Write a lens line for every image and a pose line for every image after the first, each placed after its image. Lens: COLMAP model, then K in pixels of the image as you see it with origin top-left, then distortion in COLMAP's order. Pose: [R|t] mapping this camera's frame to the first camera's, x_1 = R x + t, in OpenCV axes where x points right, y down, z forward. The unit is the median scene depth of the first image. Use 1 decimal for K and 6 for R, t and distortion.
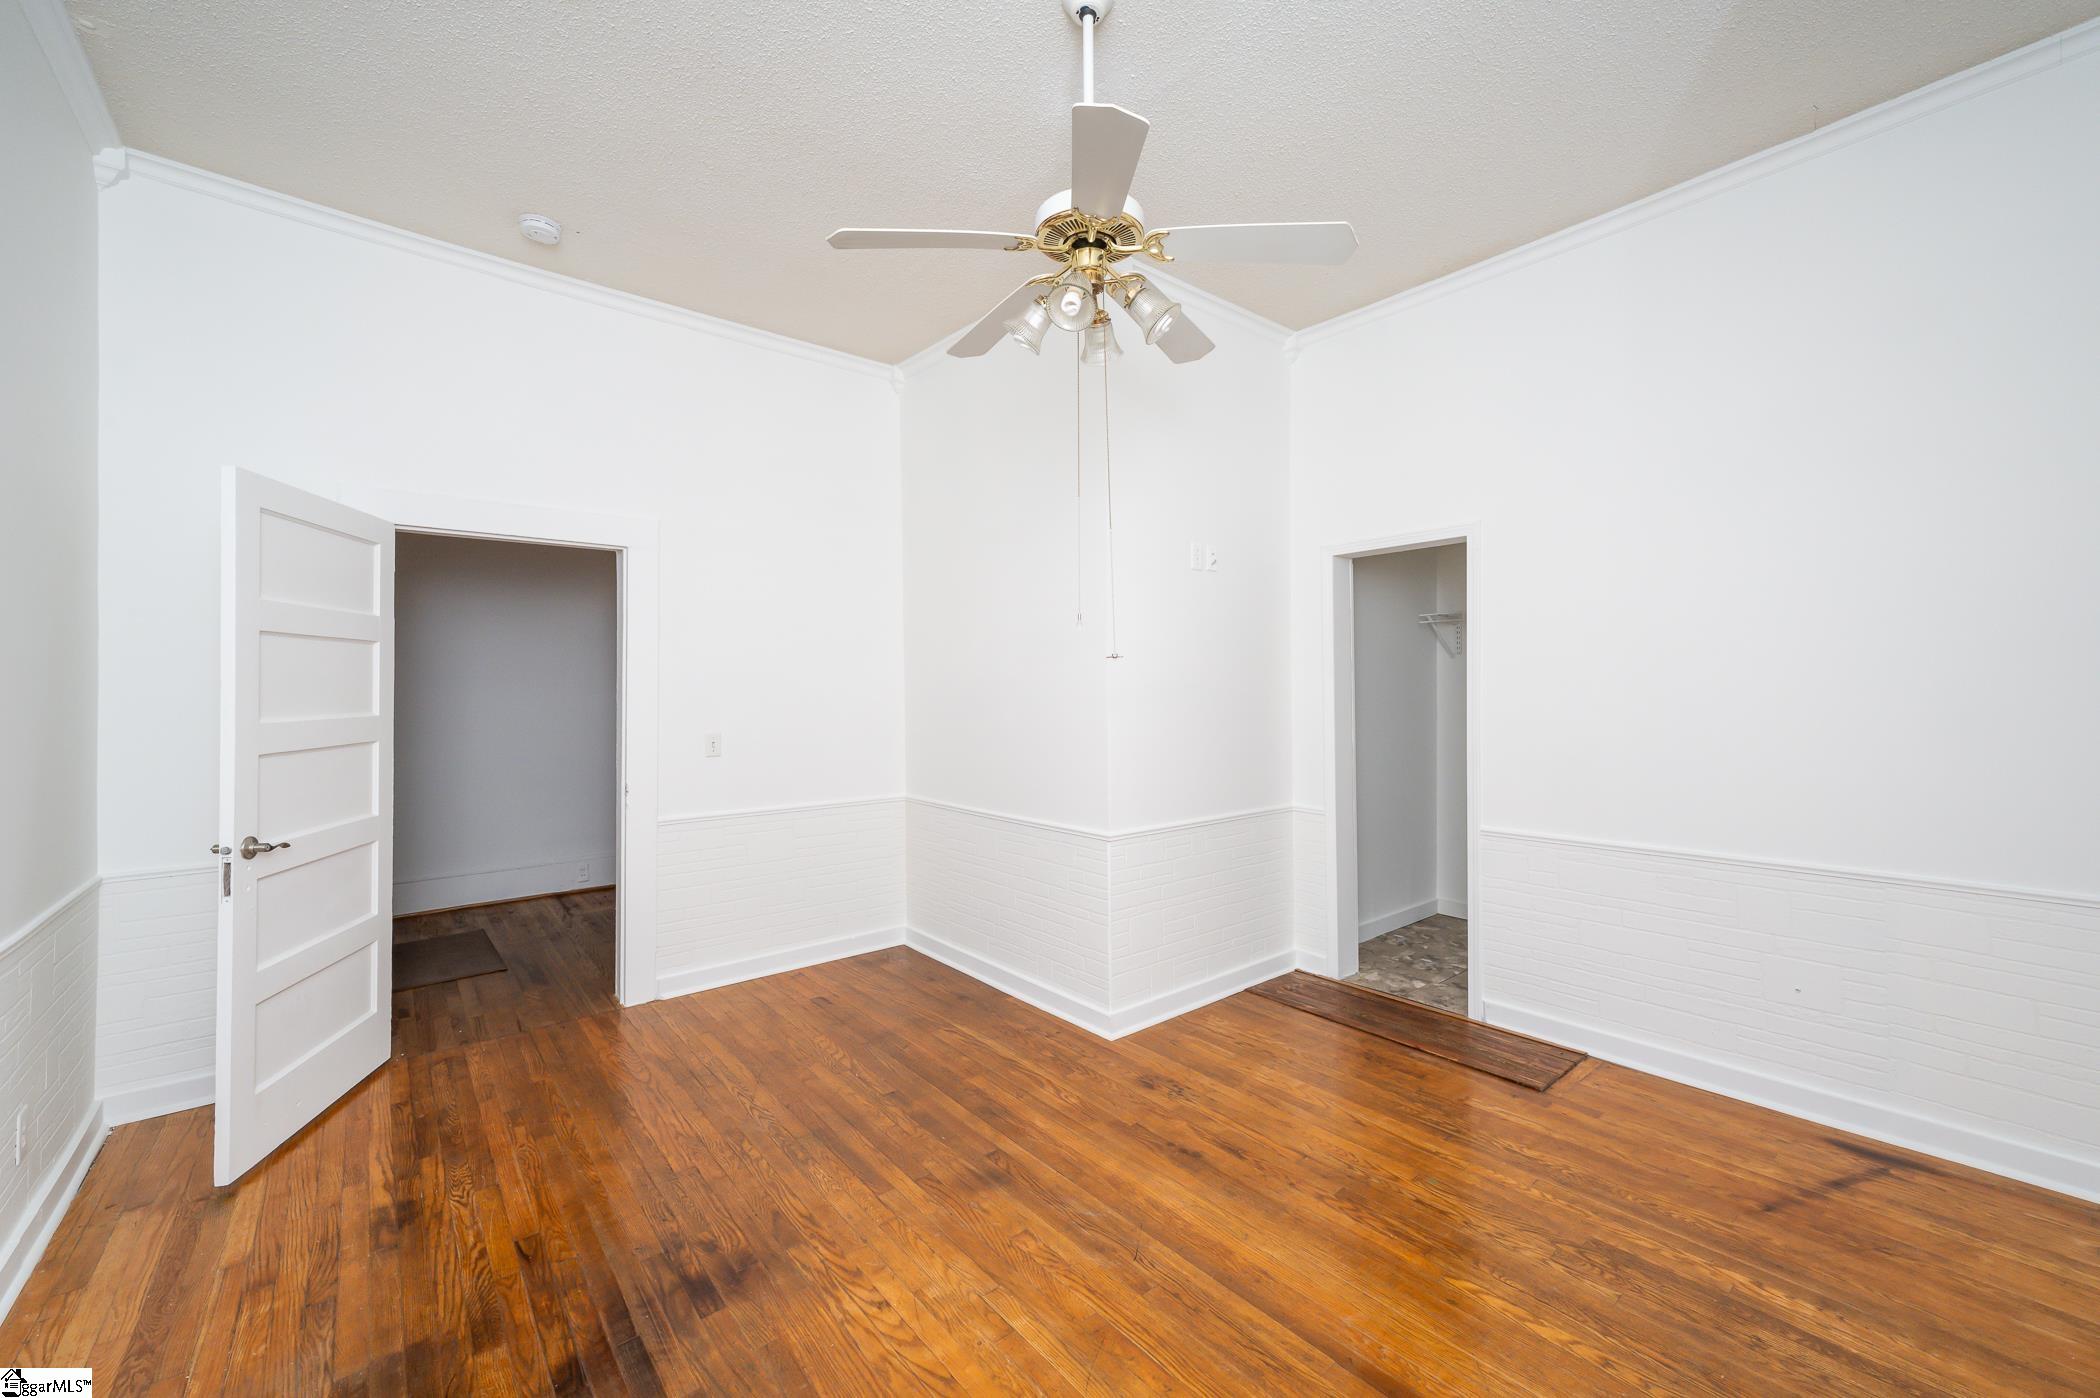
lens RADIAL K [[830.0, 0, 1050.0], [0, 830.0, 699.0], [0, 0, 1]] dist [0.002717, 0.000257]
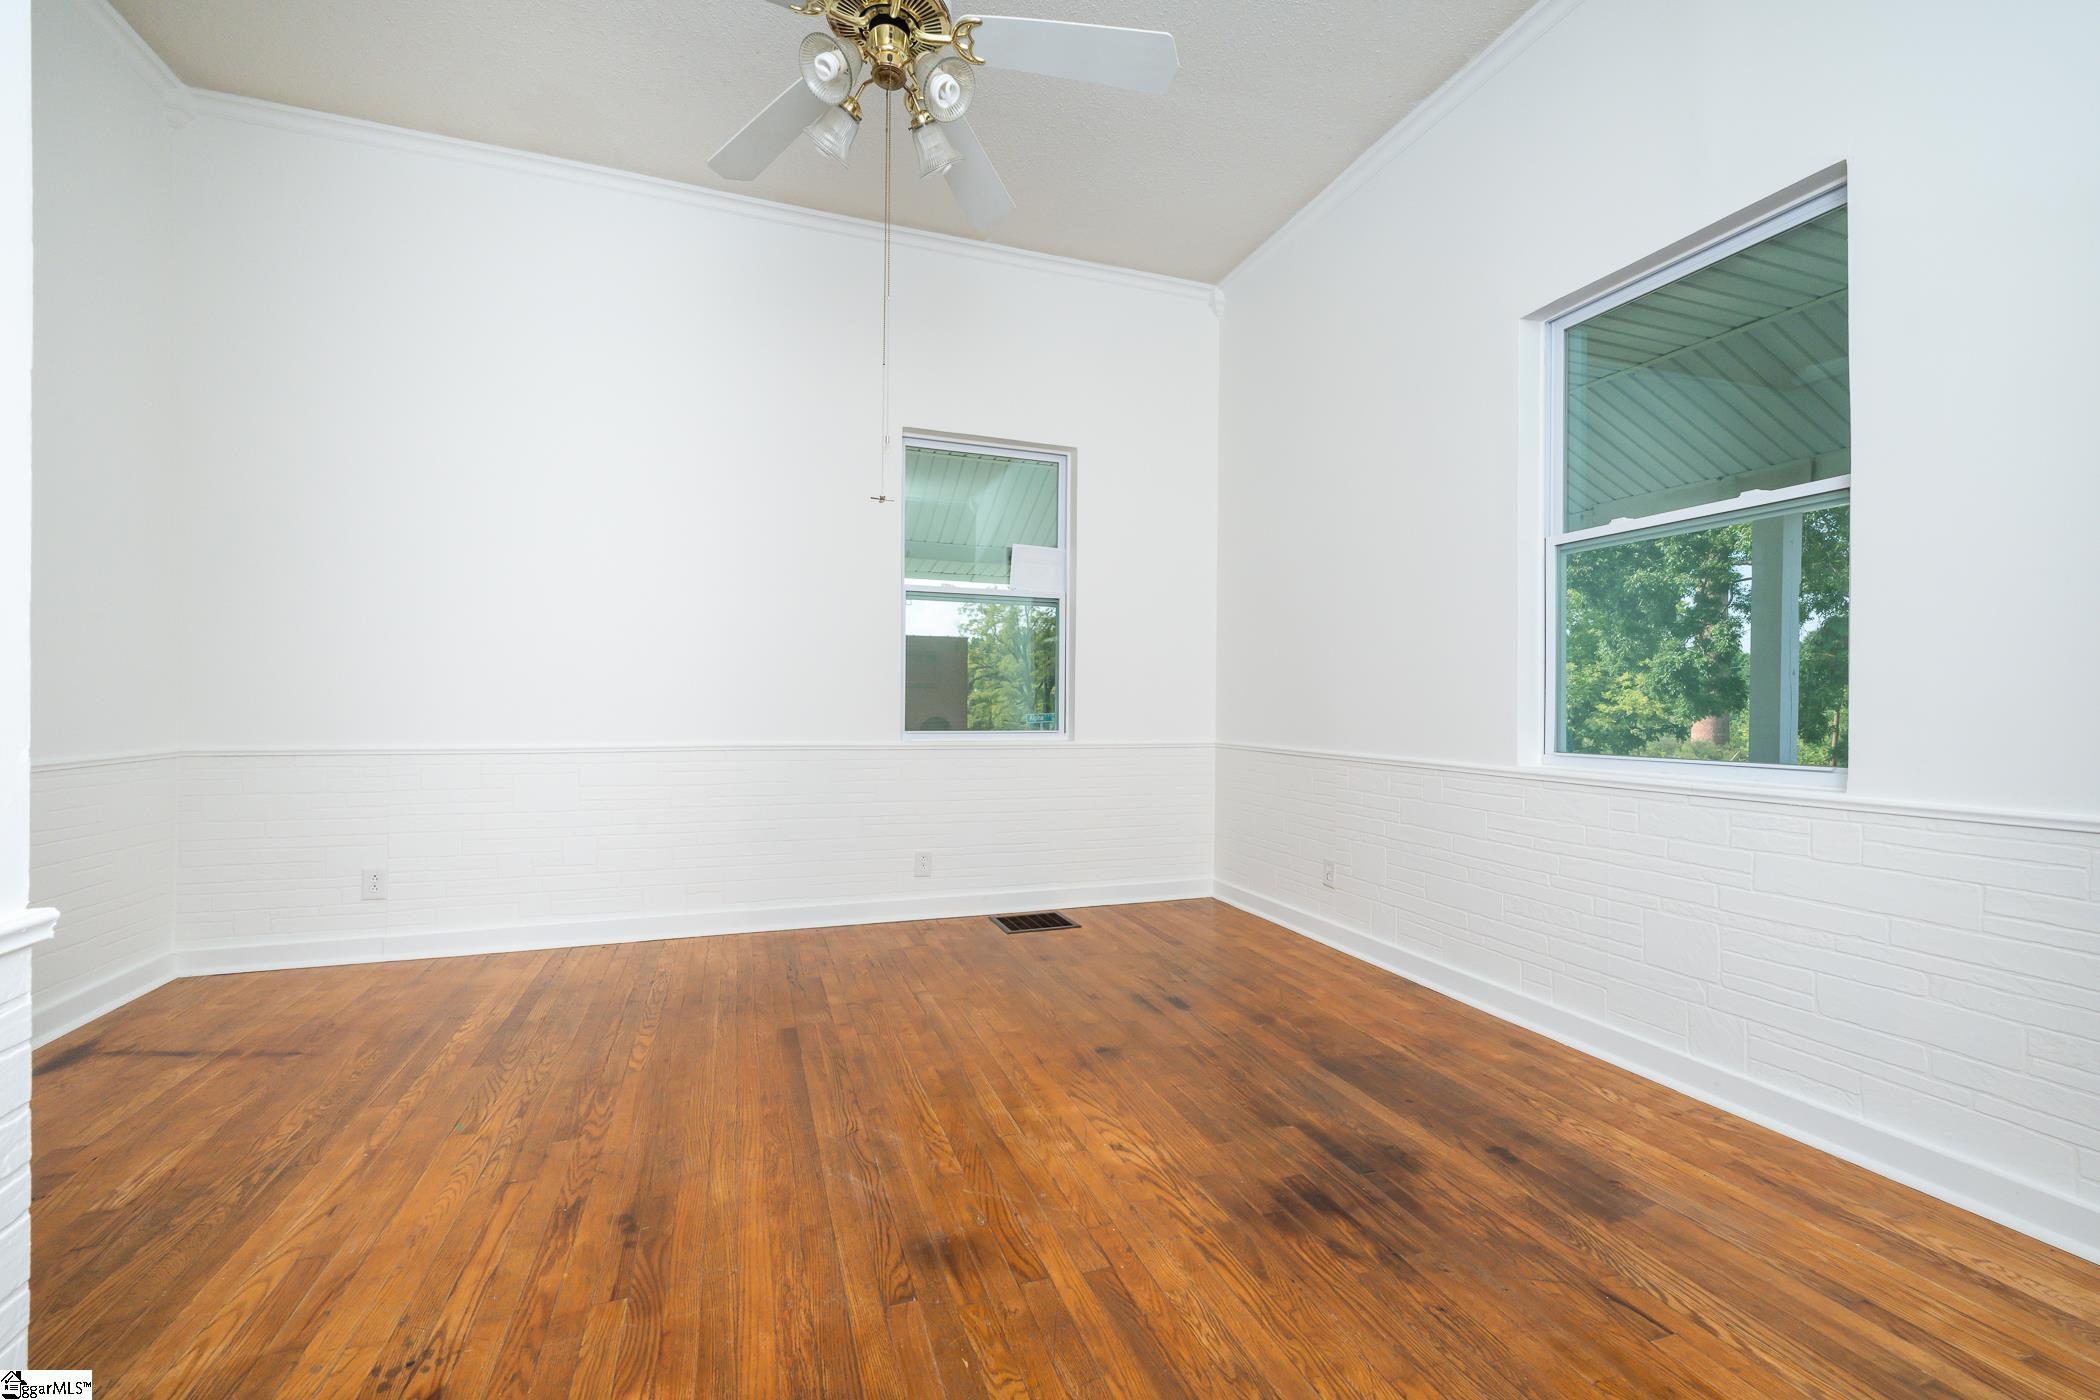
lens RADIAL K [[841.7, 0, 1050.0], [0, 841.7, 700.0], [0, 0, 1]] dist [0.000929, 0.000669]
pose [[-0.941308, -0.000545, 0.337550, -0.398624], [0.002423, 0.999962, 0.008373, 0.159286], [-0.337542, 0.008700, -0.941270, 1.689081]]
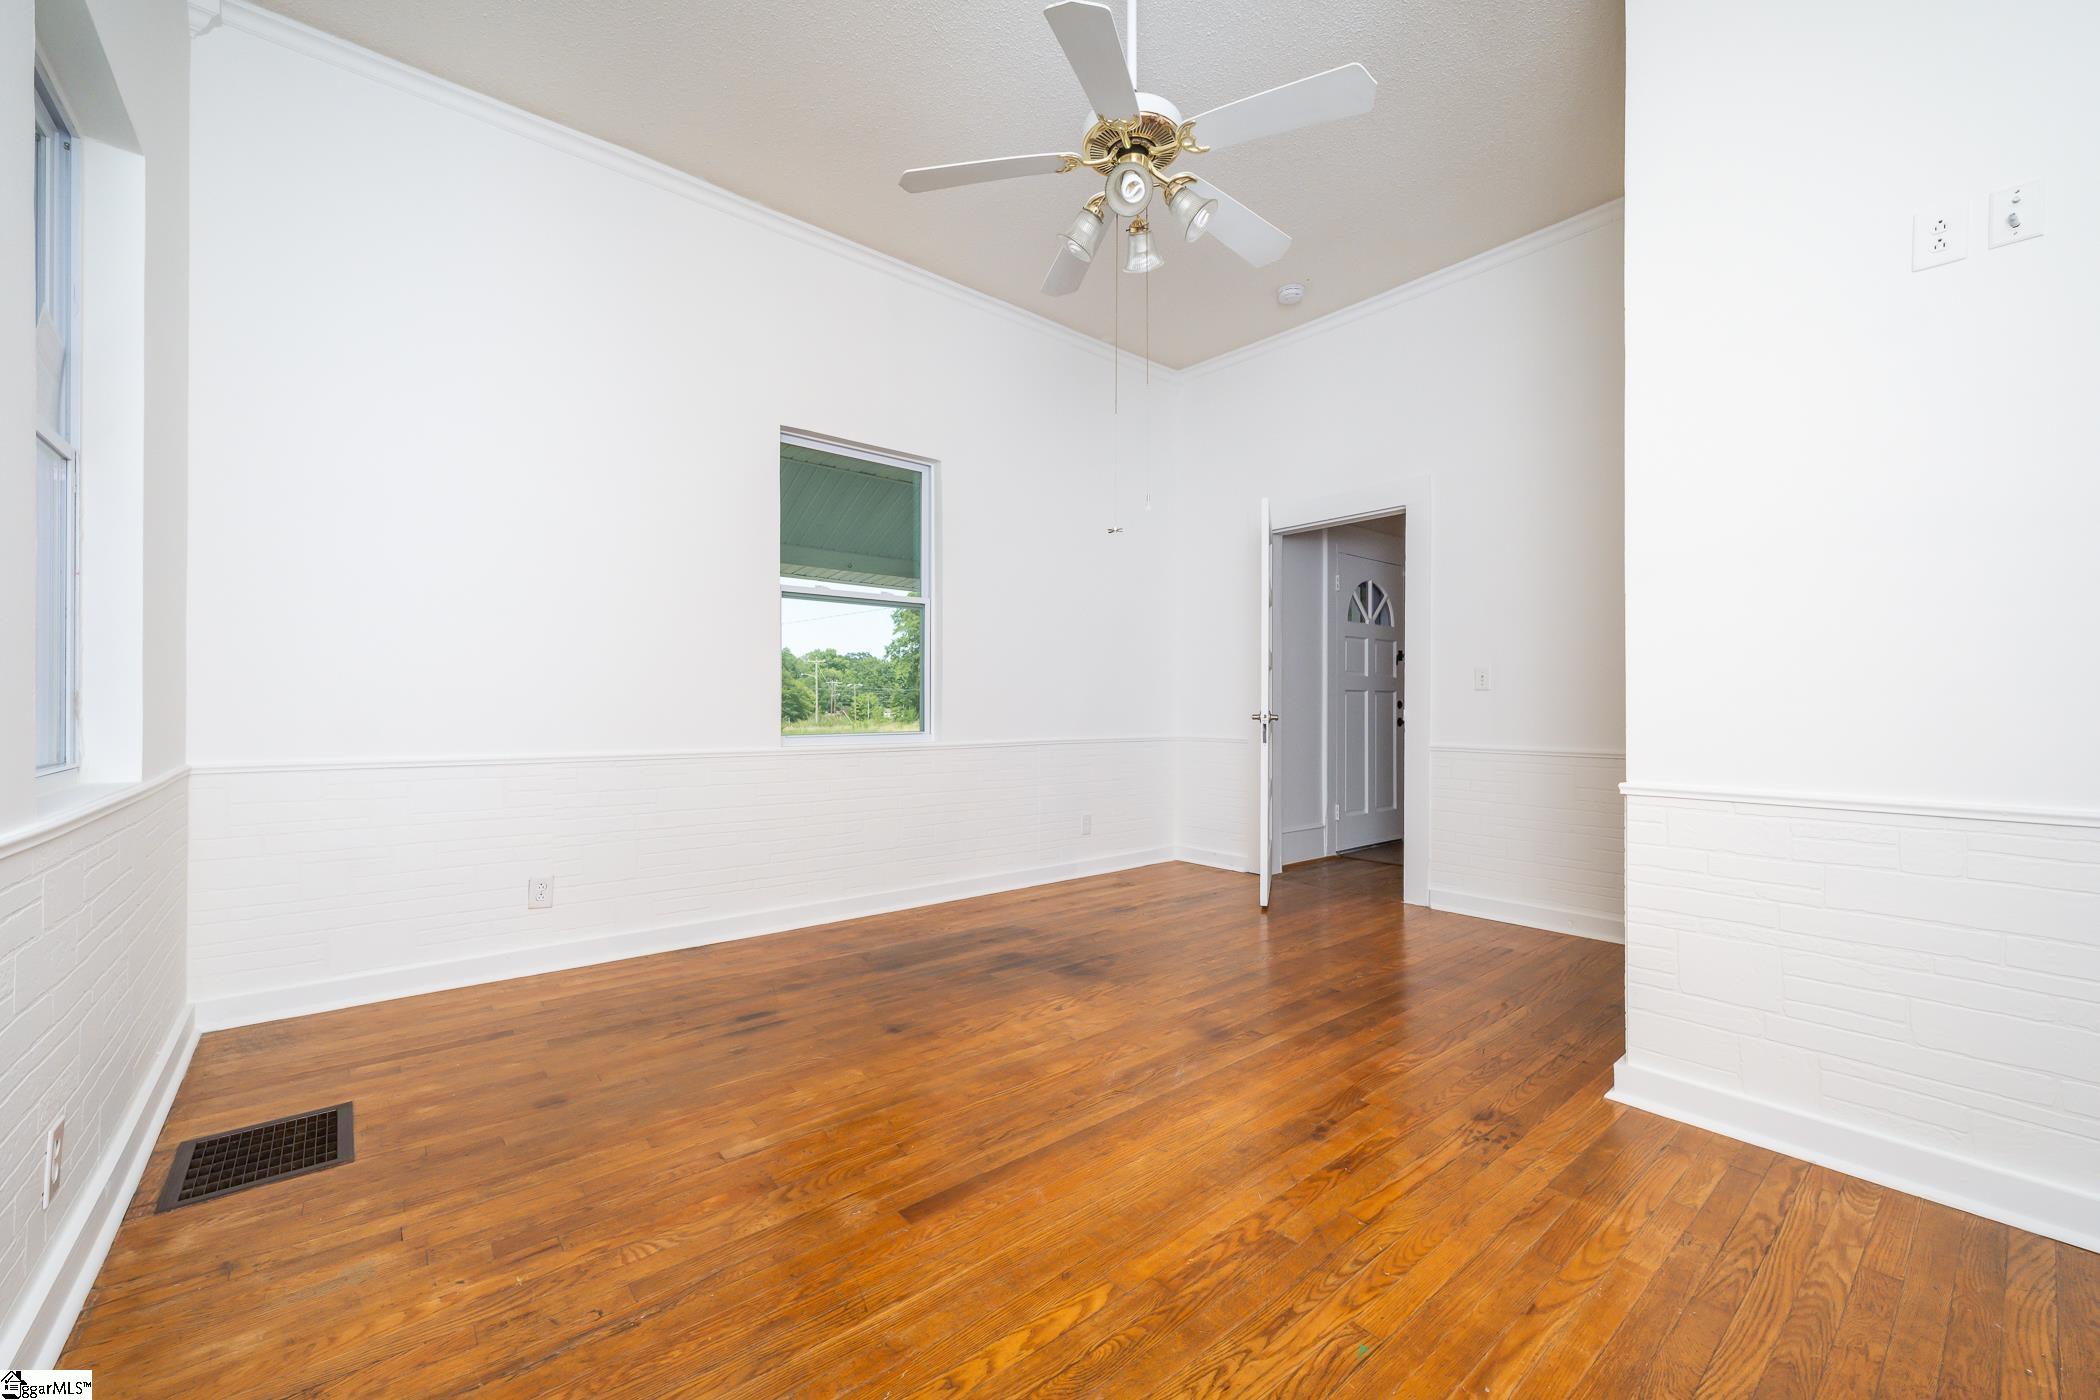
lens RADIAL K [[841.7, 0, 1050.0], [0, 841.7, 700.0], [0, 0, 1]] dist [0.000929, 0.000669]
pose [[0.000524, -0.000305, -1.000000, 1.081953], [-0.018601, 0.999827, -0.000315, 0.165330], [0.999827, 0.018601, 0.000518, 0.835714]]
